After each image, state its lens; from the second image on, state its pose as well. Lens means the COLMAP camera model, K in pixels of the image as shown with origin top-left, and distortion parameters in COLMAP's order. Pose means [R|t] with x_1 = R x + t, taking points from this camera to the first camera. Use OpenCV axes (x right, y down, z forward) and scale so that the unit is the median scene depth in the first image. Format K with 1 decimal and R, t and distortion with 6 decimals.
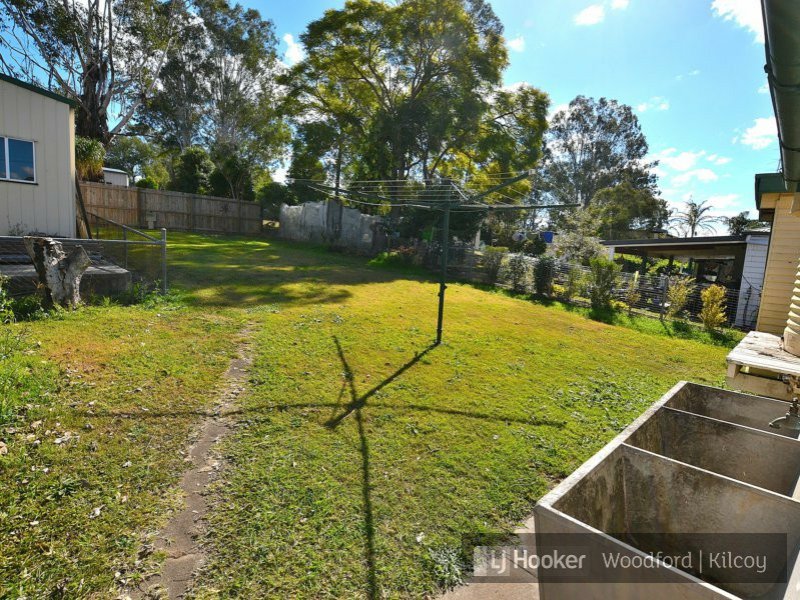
lens RADIAL K [[404.6, 0, 397.5], [0, 404.6, 301.9], [0, 0, 1]] dist [-0.005562, 0.000487]
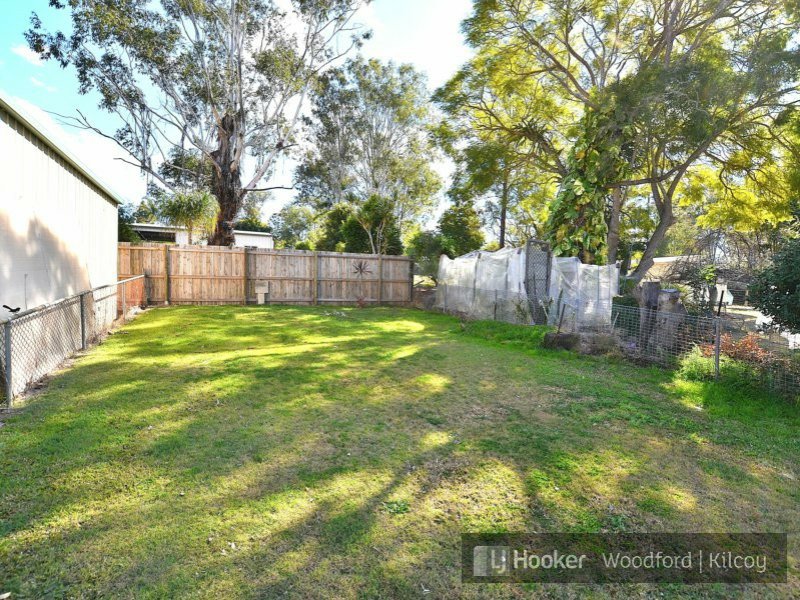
lens RADIAL K [[404.6, 0, 399.4], [0, 404.6, 299.2], [0, 0, 1]] dist [-0.005562, 0.000487]
pose [[0.938884, -0.034895, -0.342460, -0.116666], [-0.008749, 0.992109, -0.125076, -0.083499], [0.344122, 0.120428, 0.931170, 0.344959]]
